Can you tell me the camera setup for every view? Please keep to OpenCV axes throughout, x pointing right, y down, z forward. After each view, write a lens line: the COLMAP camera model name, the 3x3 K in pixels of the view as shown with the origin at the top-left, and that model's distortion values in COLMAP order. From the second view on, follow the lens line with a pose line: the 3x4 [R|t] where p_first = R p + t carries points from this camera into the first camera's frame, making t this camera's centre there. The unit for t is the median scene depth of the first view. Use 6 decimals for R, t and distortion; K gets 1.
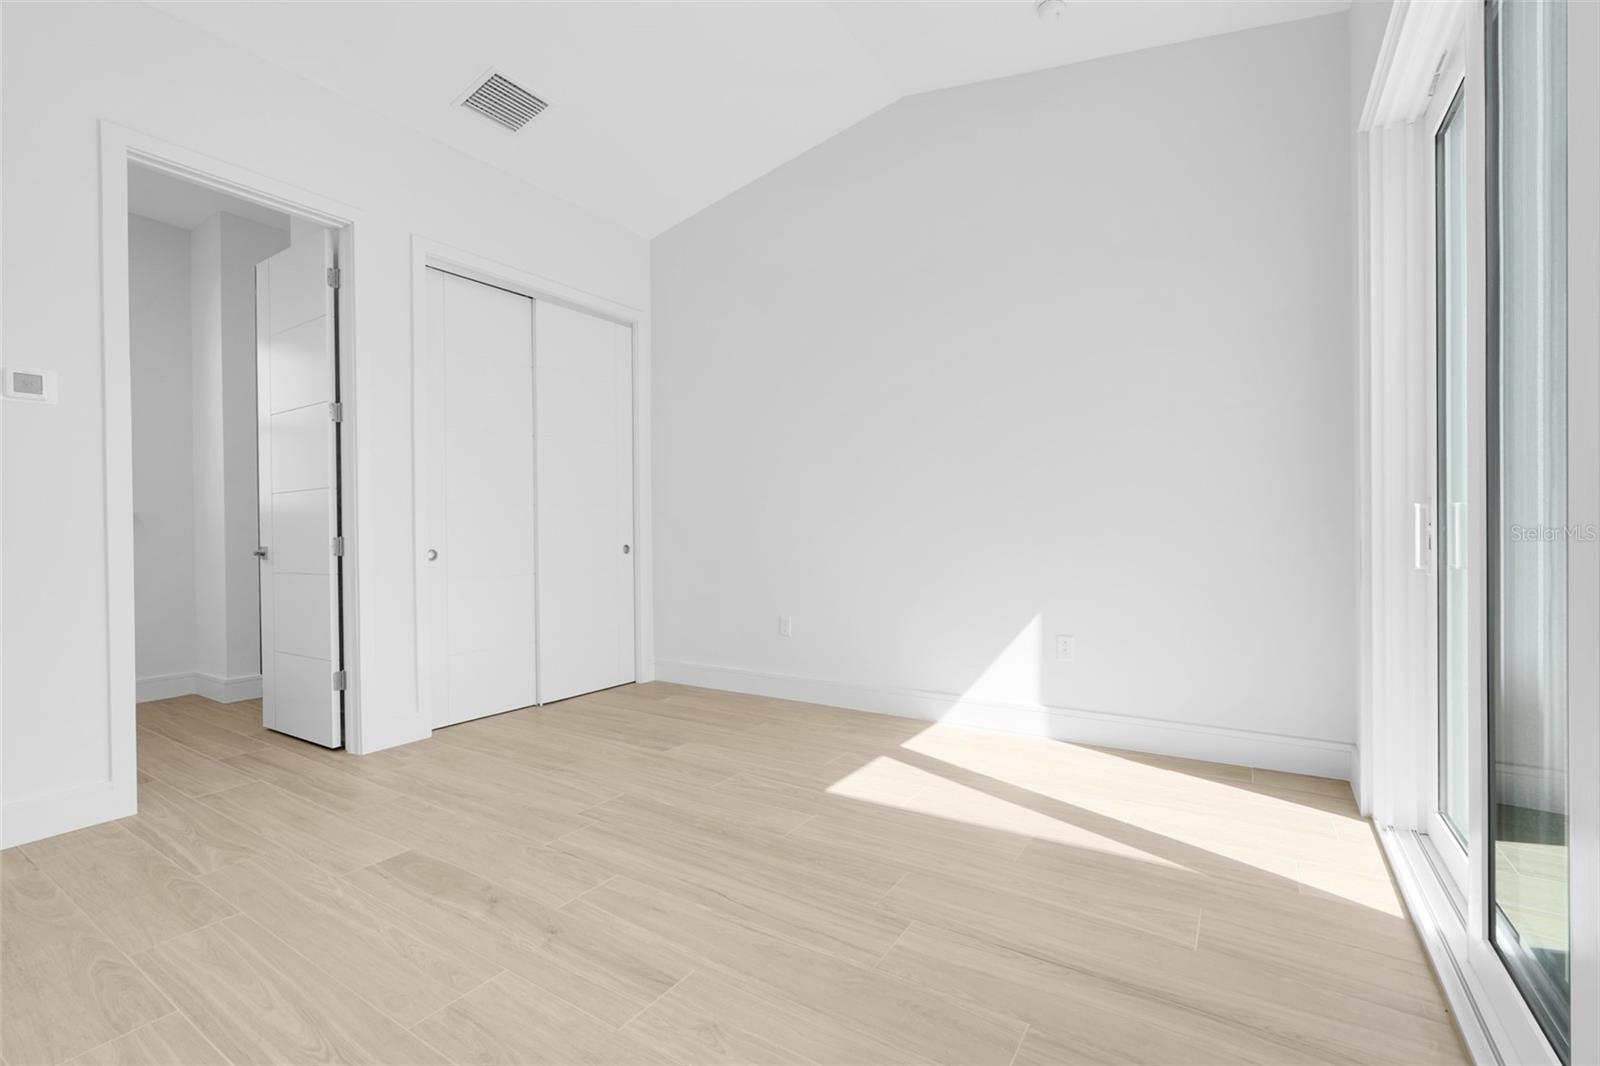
lens RADIAL K [[705.9, 0, 795.1], [0, 705.9, 526.8], [0, 0, 1]] dist [-0.007830, 0.003503]
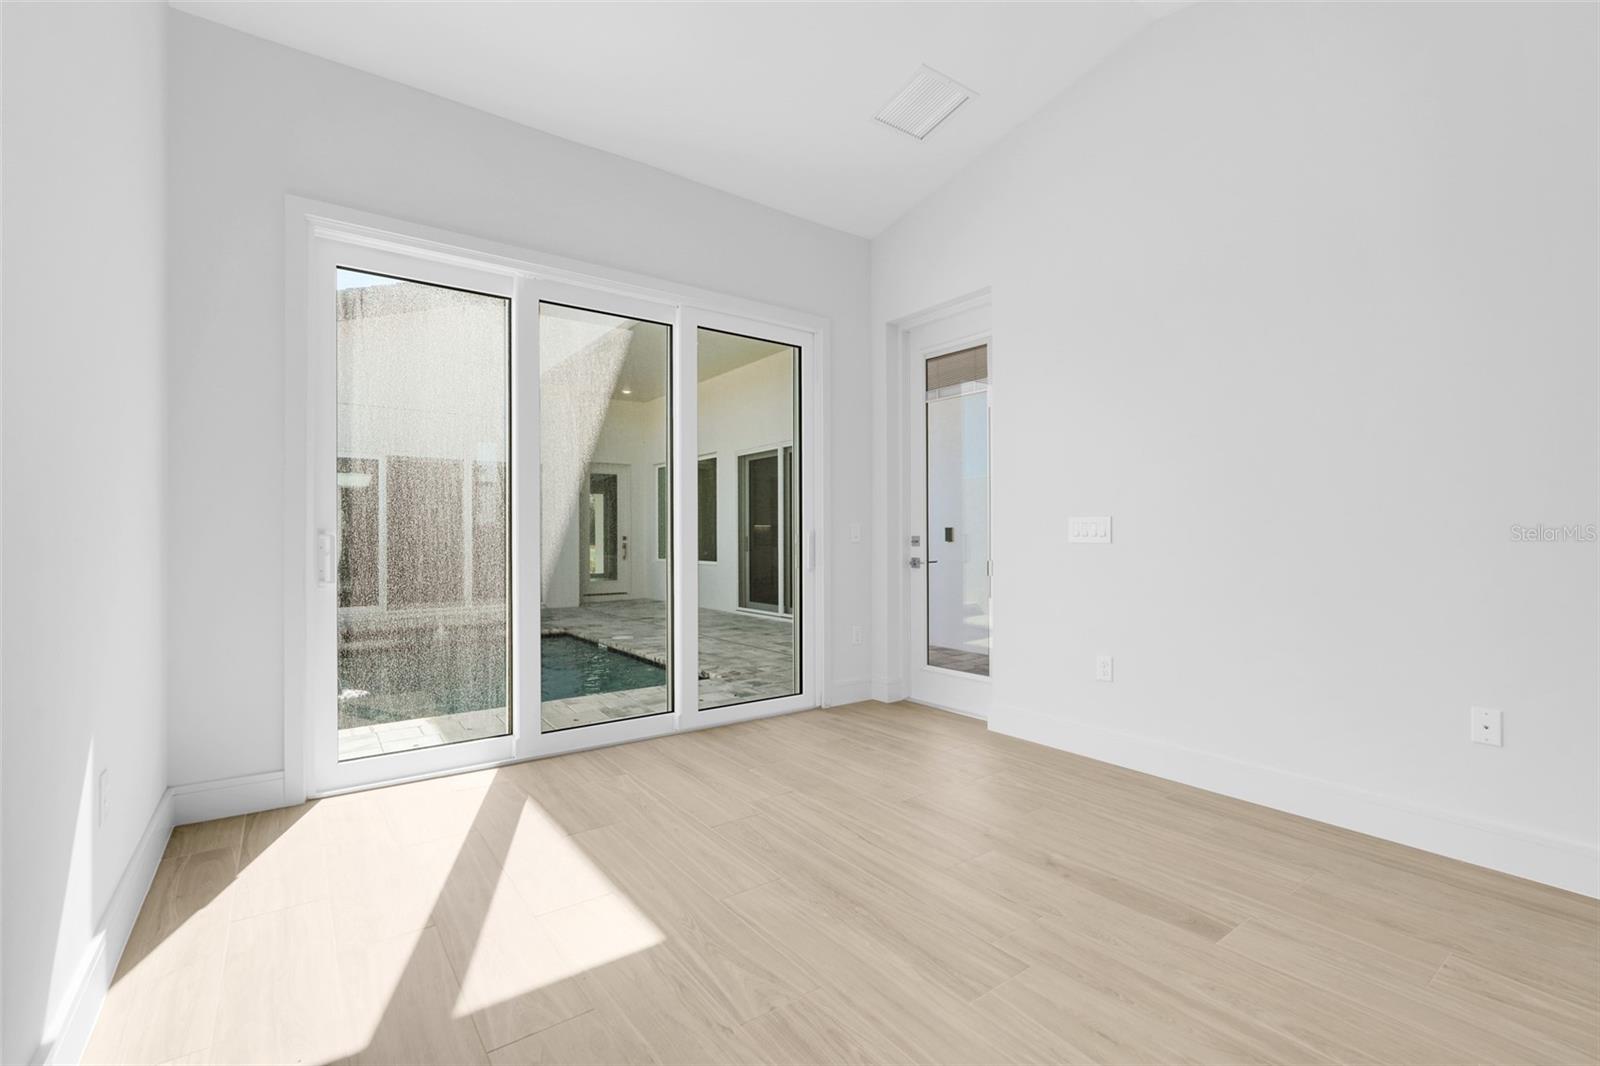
lens RADIAL K [[705.9, 0, 799.9], [0, 705.9, 540.6], [0, 0, 1]] dist [-0.007830, 0.003503]
pose [[-0.938884, 0.010899, 0.344062, -0.365947], [0.008578, 0.999929, -0.008267, -0.002103], [-0.344128, -0.004811, -0.938911, 1.853865]]
